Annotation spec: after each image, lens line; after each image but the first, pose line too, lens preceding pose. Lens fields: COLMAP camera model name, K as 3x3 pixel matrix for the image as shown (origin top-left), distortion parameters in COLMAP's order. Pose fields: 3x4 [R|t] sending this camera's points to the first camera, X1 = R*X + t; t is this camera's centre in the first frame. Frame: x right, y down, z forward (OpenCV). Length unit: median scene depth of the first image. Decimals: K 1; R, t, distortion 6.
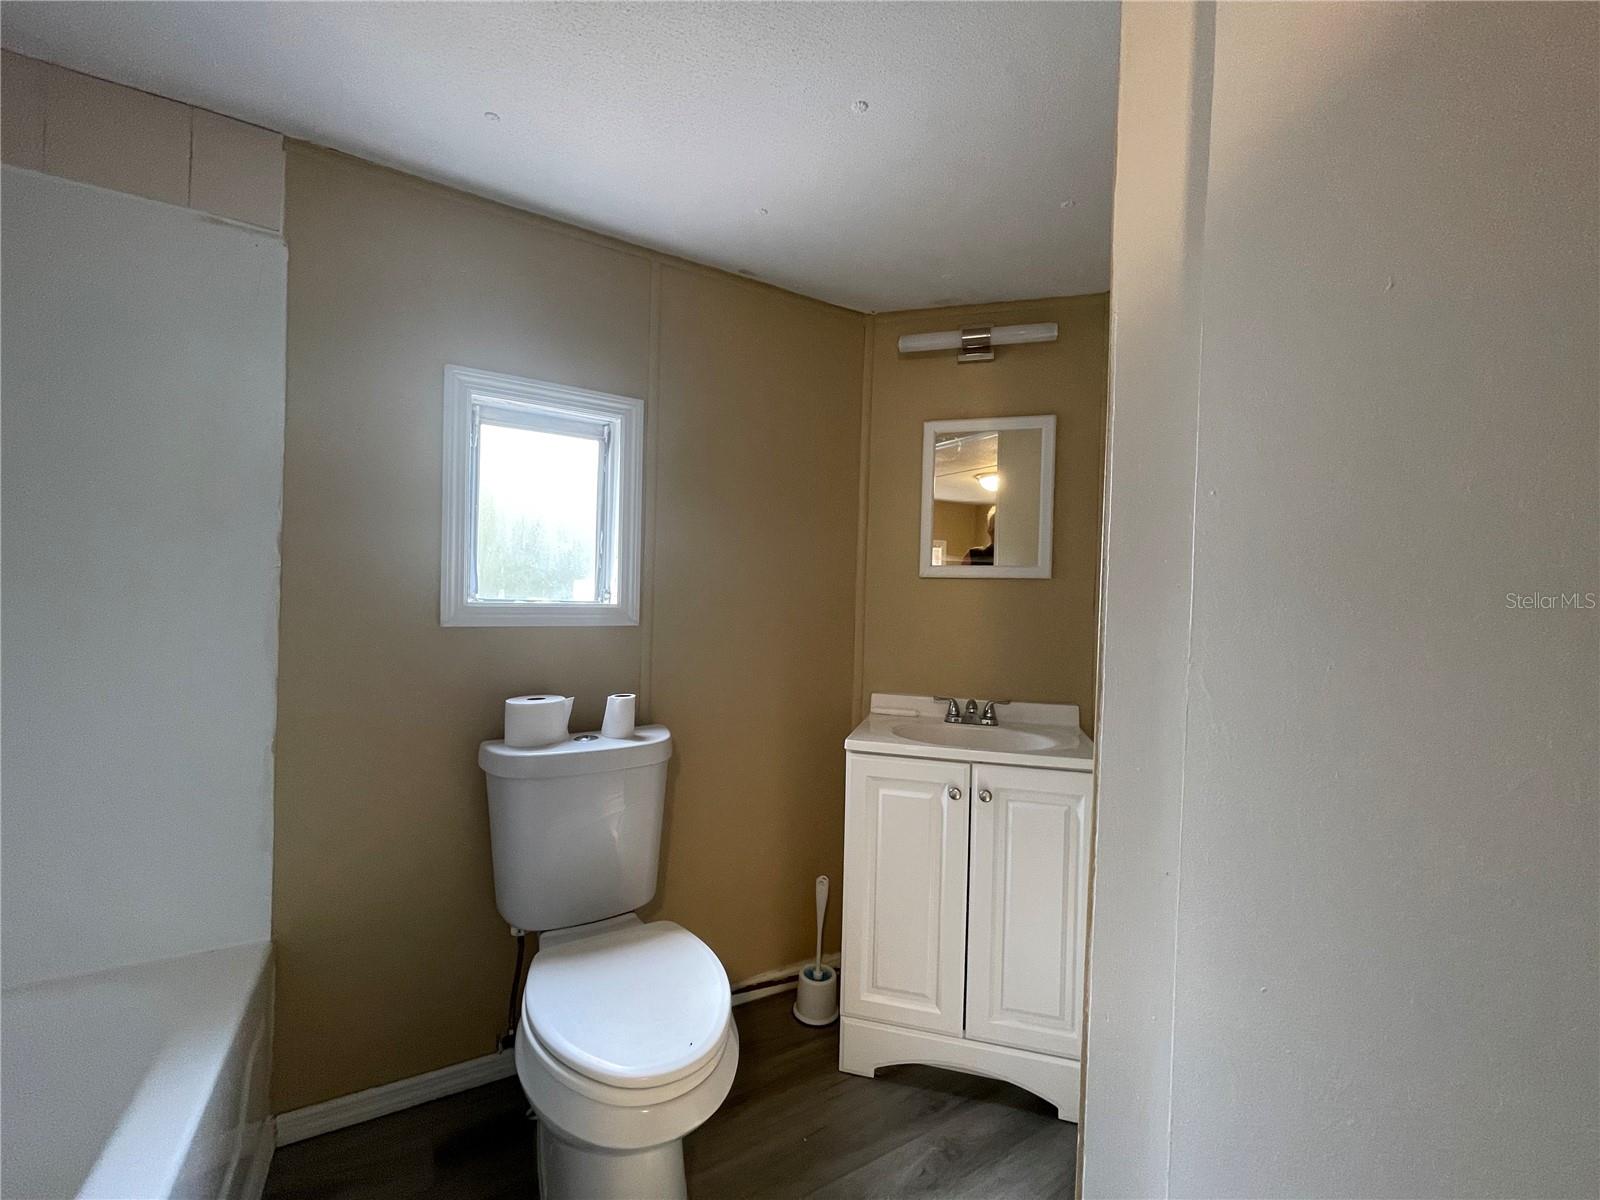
lens RADIAL K [[644.6, 0, 801.4], [0, 644.6, 607.6], [0, 0, 1]] dist [-0.010405, 0.000211]
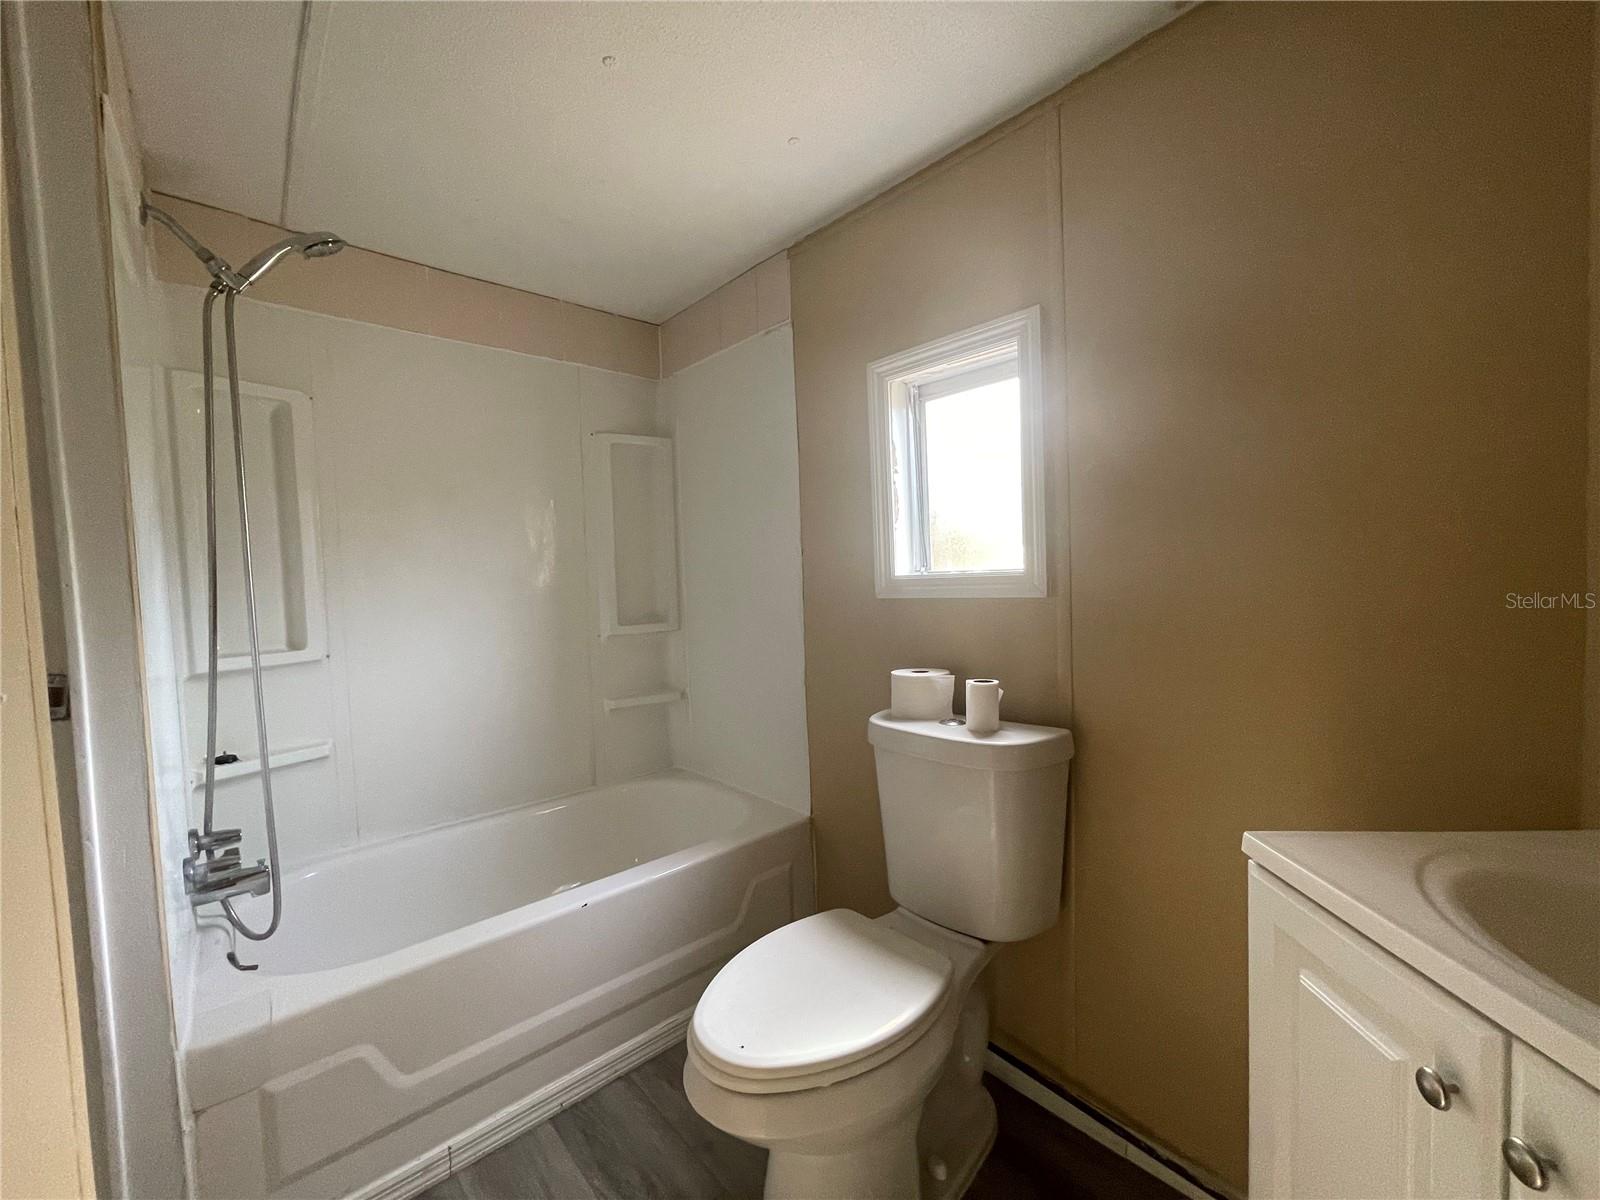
lens RADIAL K [[644.6, 0, 801.3], [0, 644.6, 597.3], [0, 0, 1]] dist [-0.010405, 0.000211]
pose [[0.204405, 0.004908, -0.978874, 0.513755], [0.039467, 0.999133, 0.013251, 0.007683], [0.978091, -0.041342, 0.204034, 0.625470]]
